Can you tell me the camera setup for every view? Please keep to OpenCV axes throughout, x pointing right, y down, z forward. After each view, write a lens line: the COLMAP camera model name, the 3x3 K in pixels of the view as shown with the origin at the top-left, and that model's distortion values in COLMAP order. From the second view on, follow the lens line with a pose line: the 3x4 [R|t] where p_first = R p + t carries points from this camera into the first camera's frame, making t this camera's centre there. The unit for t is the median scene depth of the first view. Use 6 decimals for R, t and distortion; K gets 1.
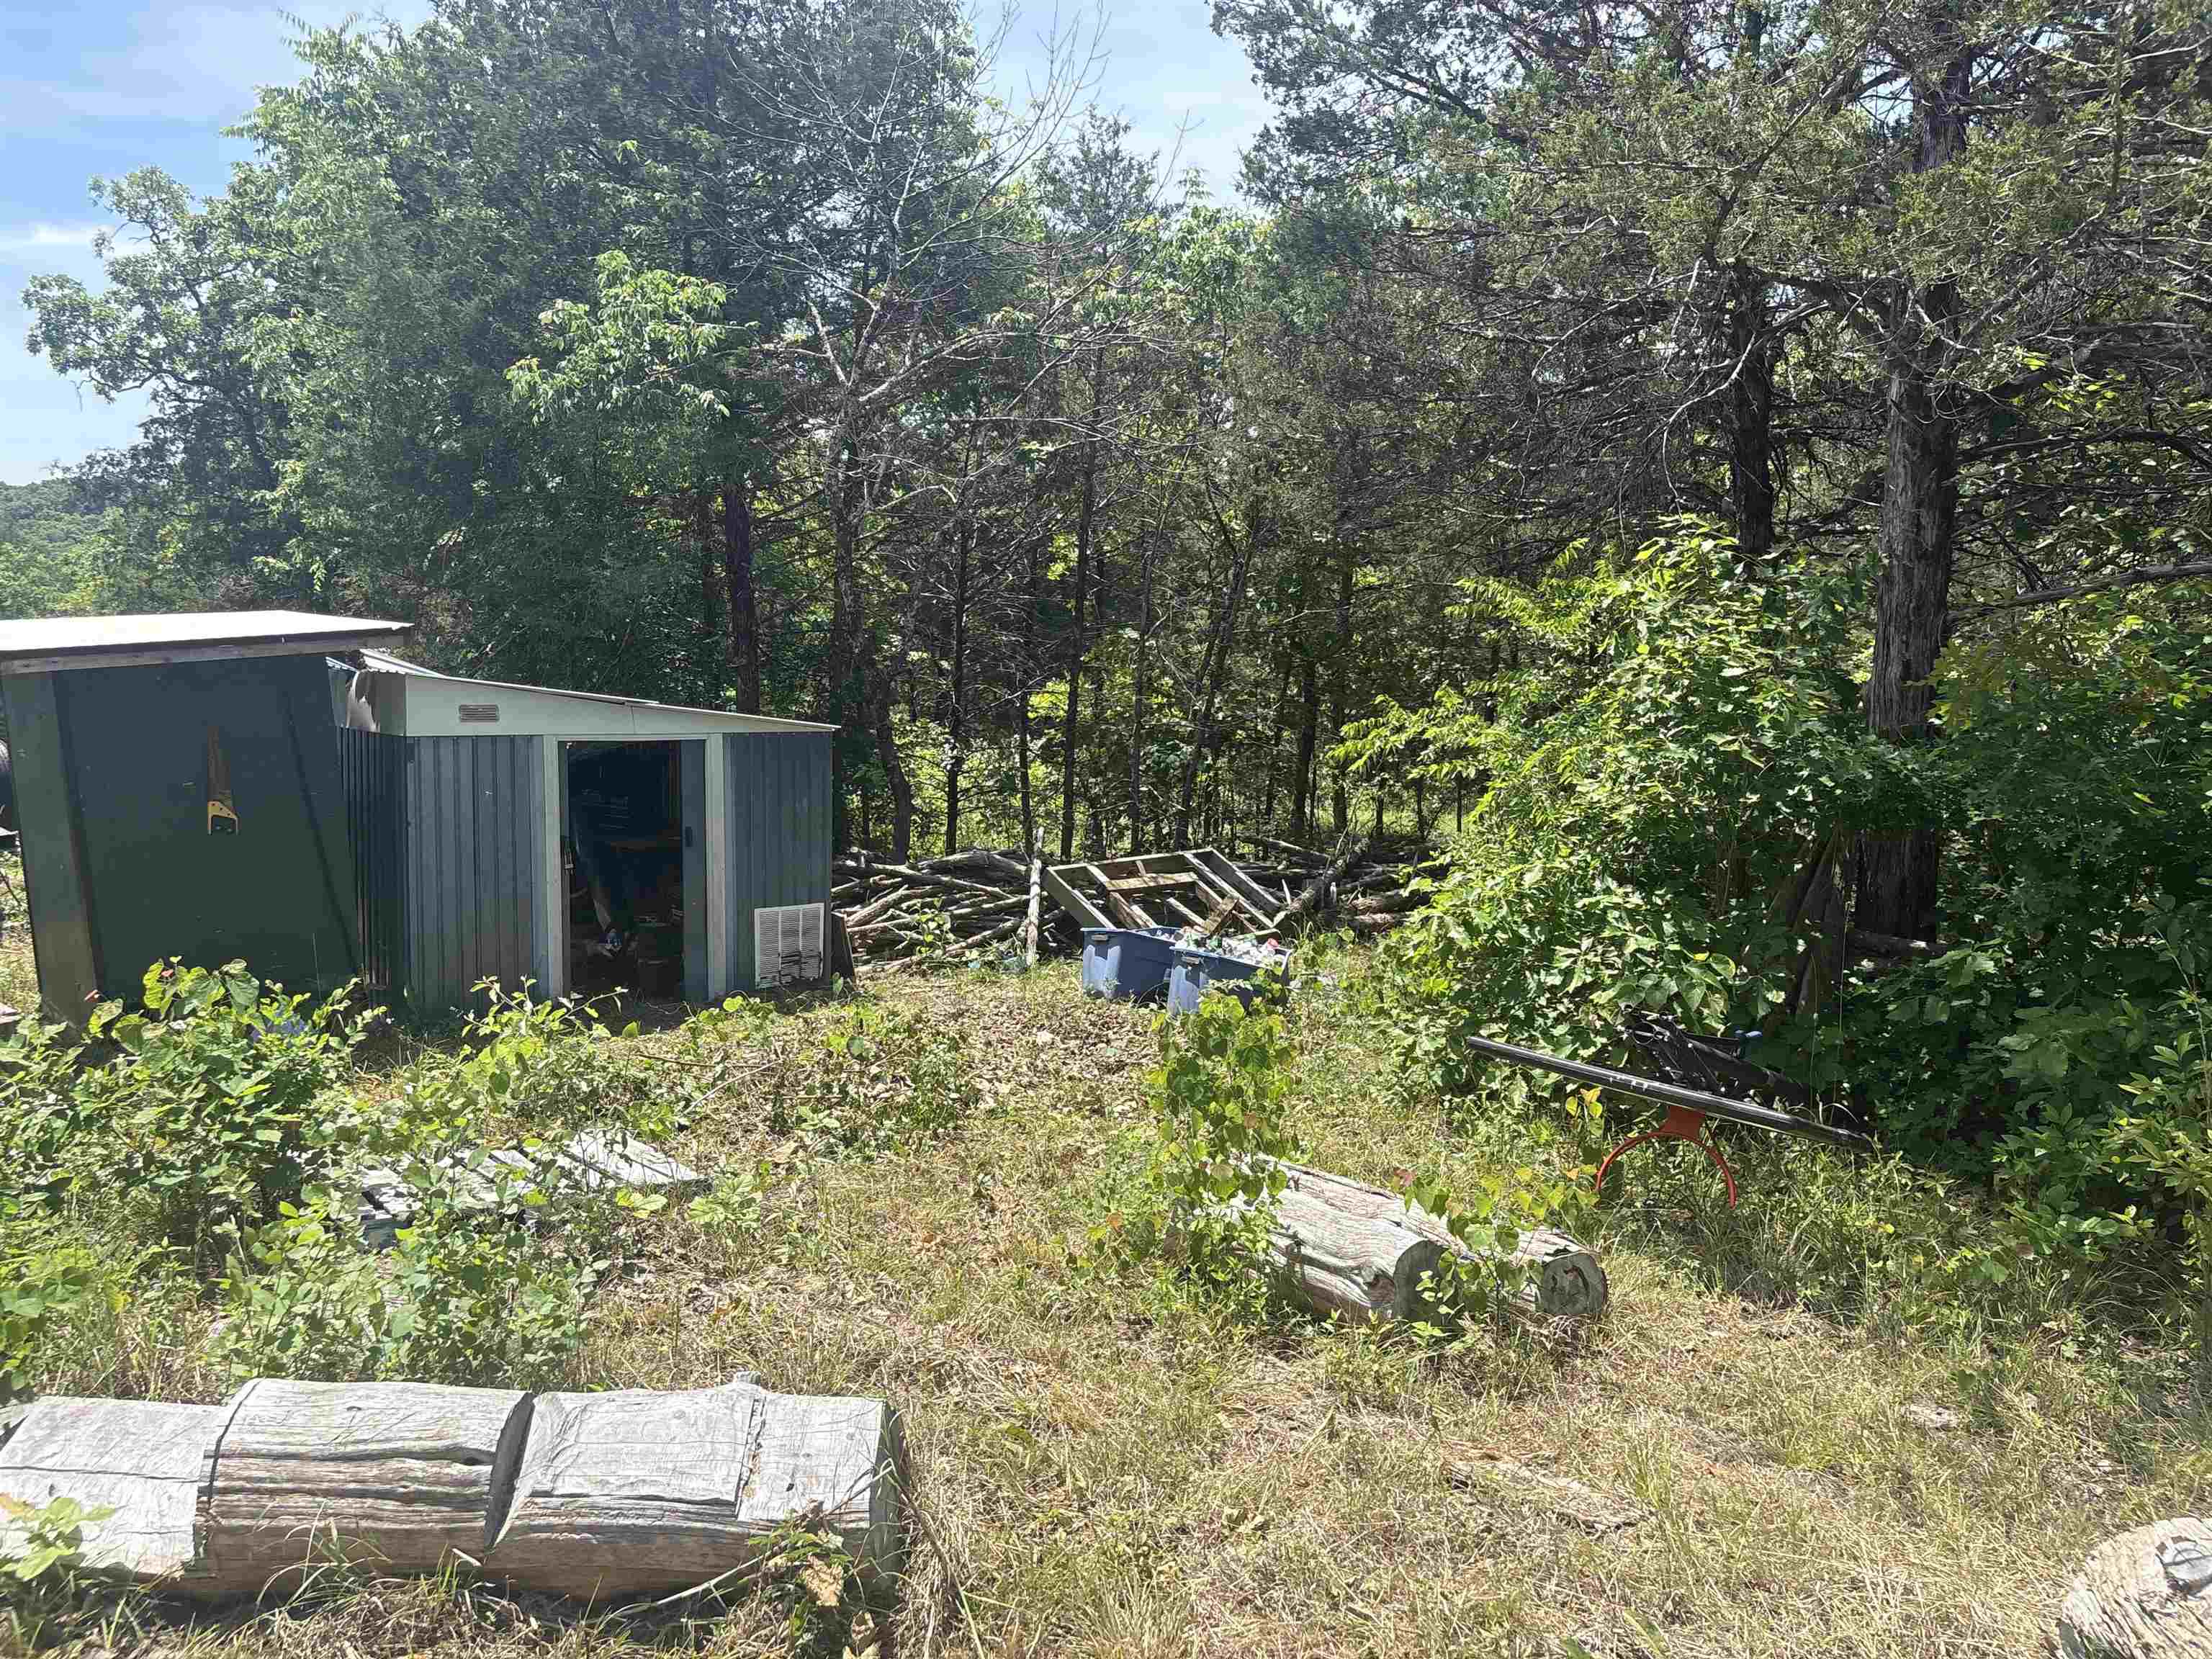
lens RADIAL K [[1730.3, 0, 1048.0], [0, 1730.3, 820.8], [0, 0, 1]] dist [0.103928, -0.097682]
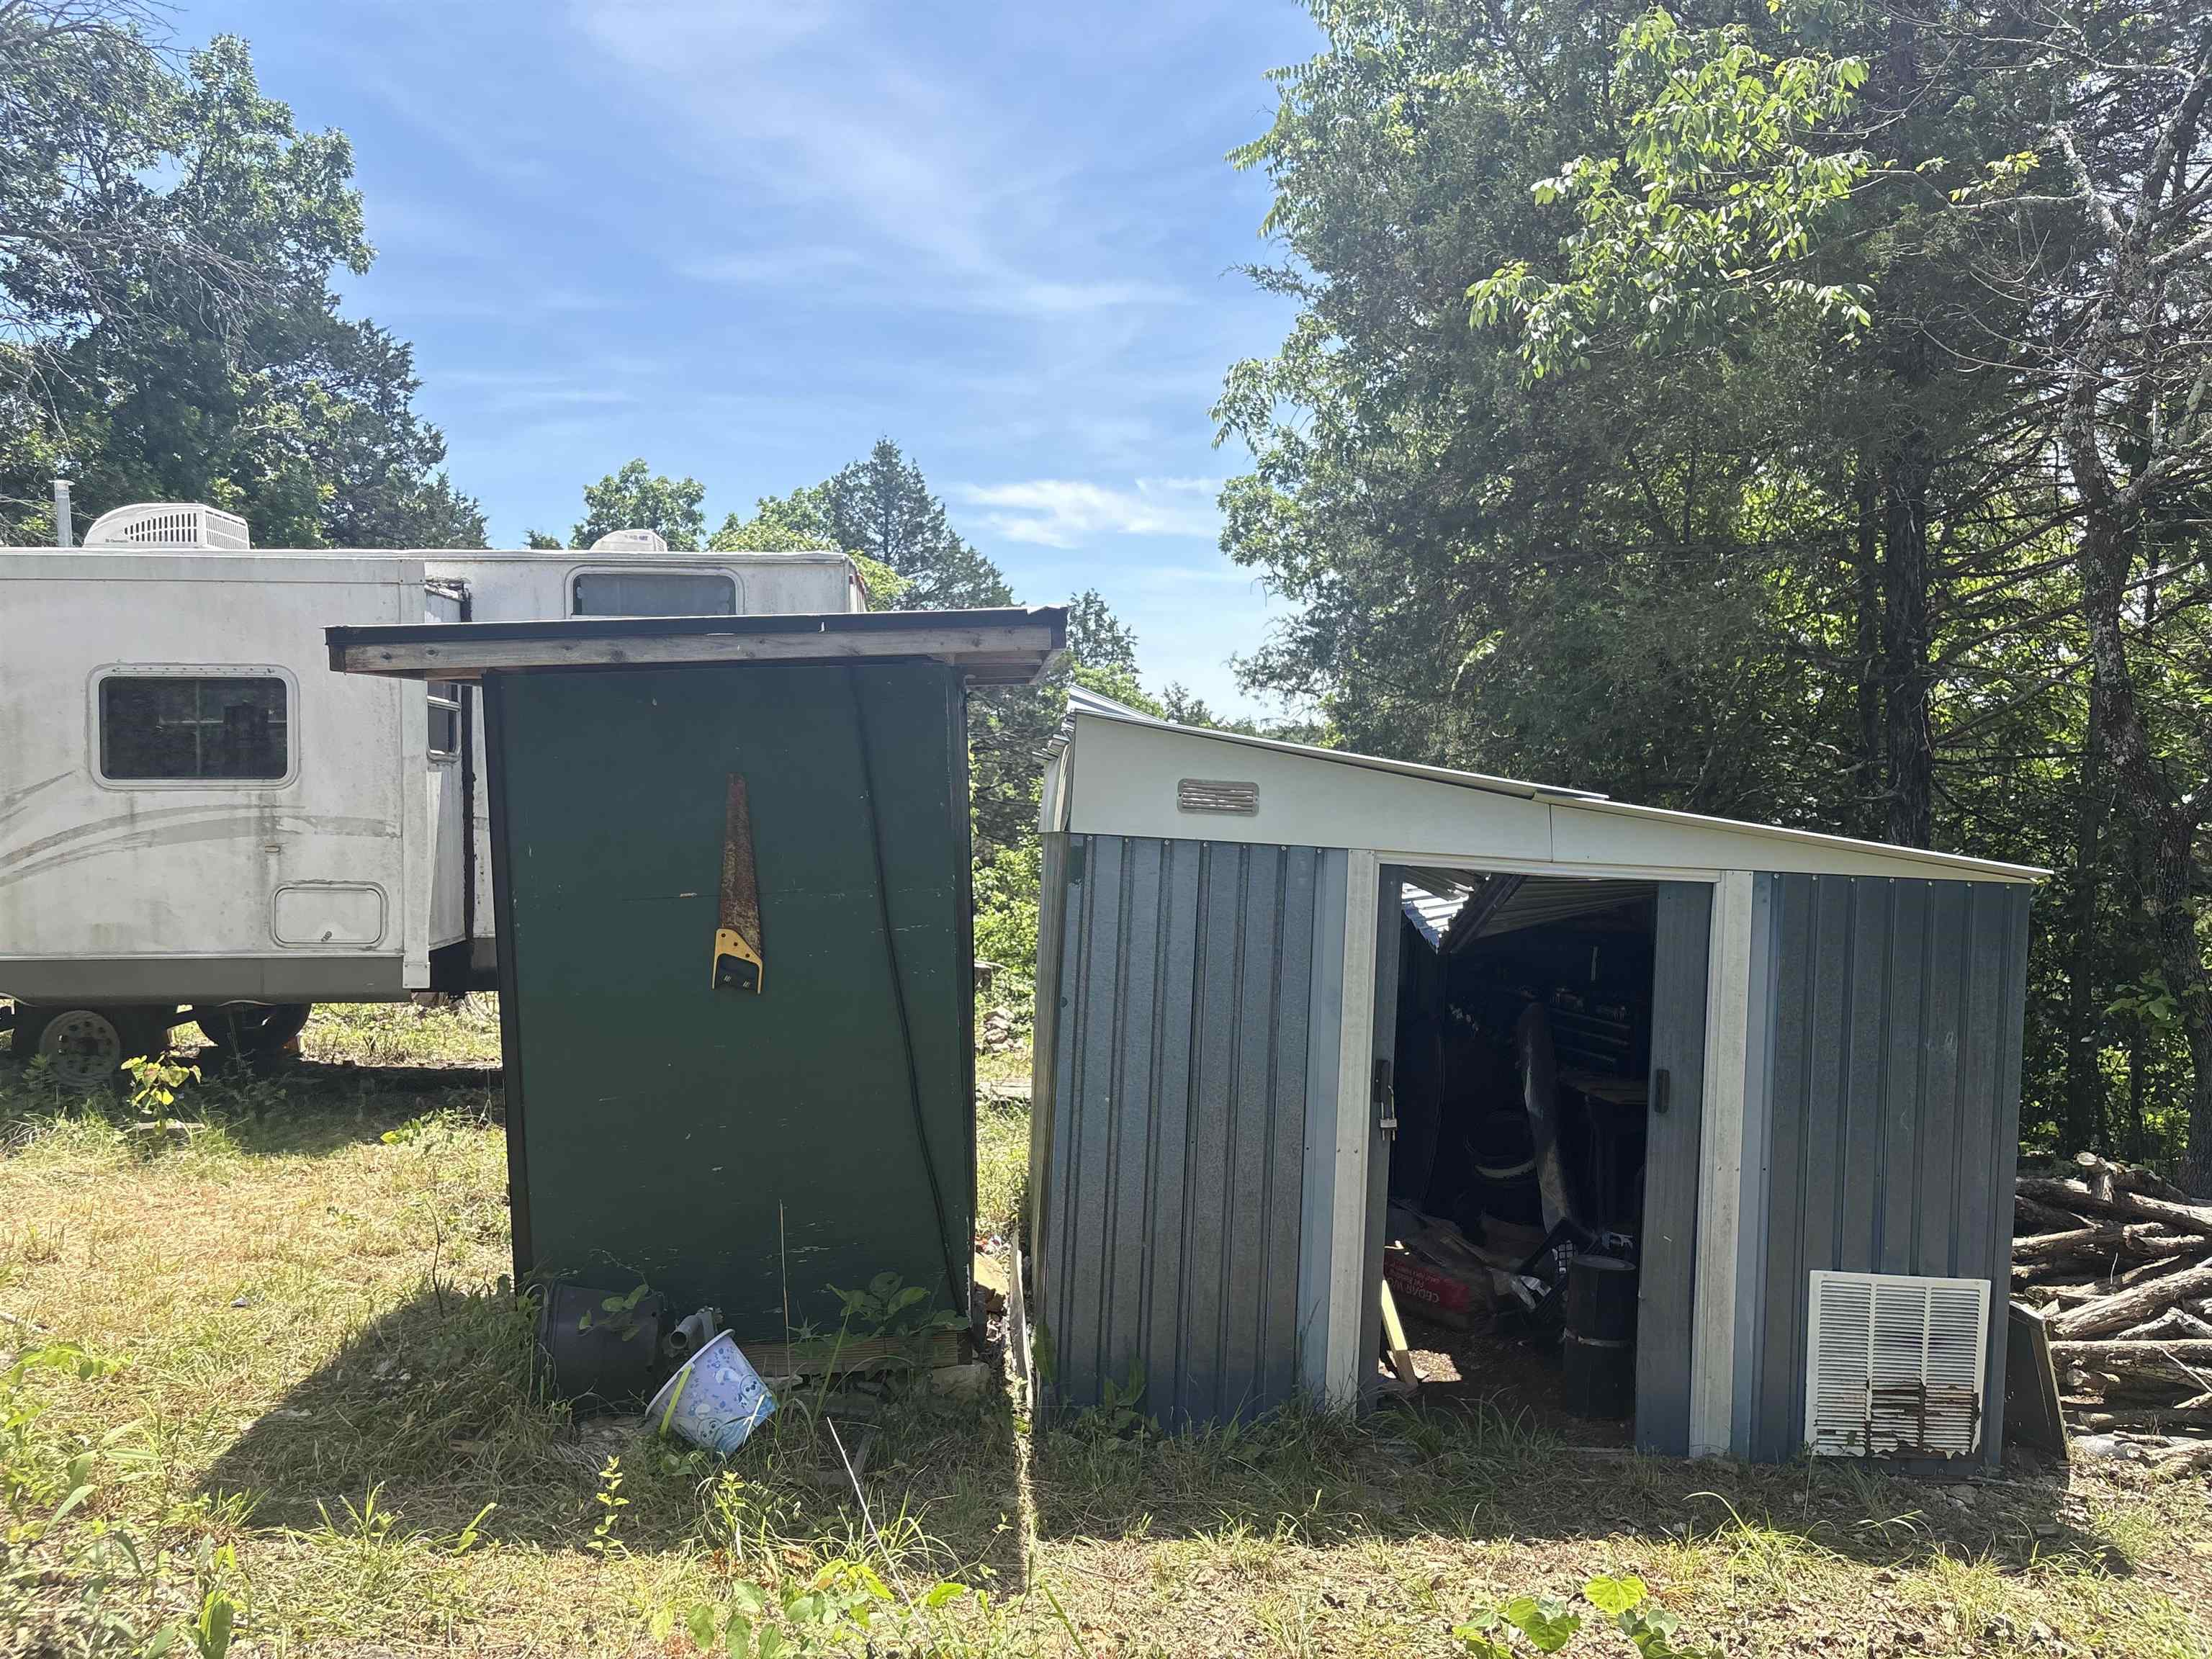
lens RADIAL K [[1741.8, 0, 1059.9], [0, 1741.8, 856.1], [0, 0, 1]] dist [0.079073, -0.103277]
pose [[0.790281, 0.030903, -0.611965, -0.042753], [-0.096423, 0.992556, -0.074397, -0.002278], [0.605111, 0.117802, 0.787378, 0.459779]]
